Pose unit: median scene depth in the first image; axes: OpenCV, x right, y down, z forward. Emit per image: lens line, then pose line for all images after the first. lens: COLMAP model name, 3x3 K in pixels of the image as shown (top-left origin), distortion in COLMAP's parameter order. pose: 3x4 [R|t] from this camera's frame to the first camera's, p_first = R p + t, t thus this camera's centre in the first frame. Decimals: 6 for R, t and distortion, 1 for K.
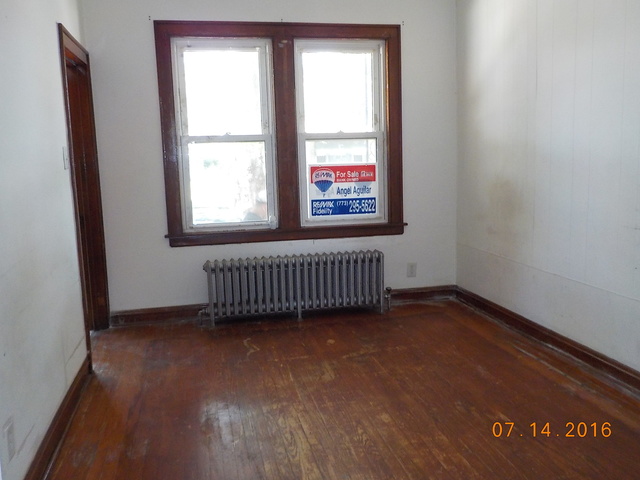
lens RADIAL K [[601.8, 0, 319.5], [0, 601.8, 239.1], [0, 0, 1]] dist [-0.001846, 0.000000]
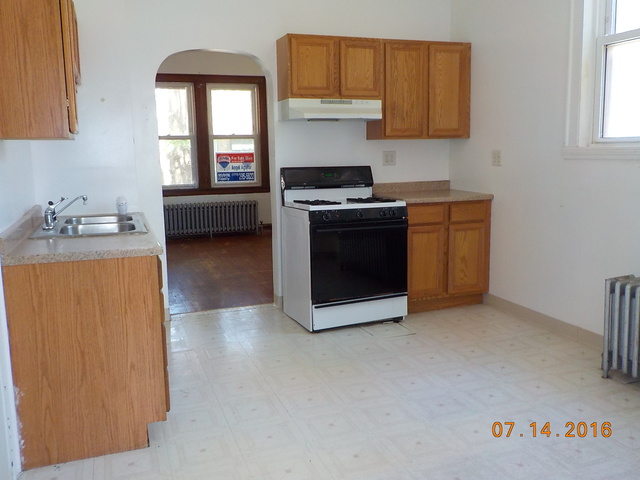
lens RADIAL K [[601.8, 0, 320.5], [0, 601.8, 243.2], [0, 0, 1]] dist [-0.001846, 0.000000]
pose [[0.991532, -0.009984, 0.129481, 0.056829], [0.007991, 0.999842, 0.015898, 0.119135], [-0.129619, -0.014729, 0.991454, -0.815977]]
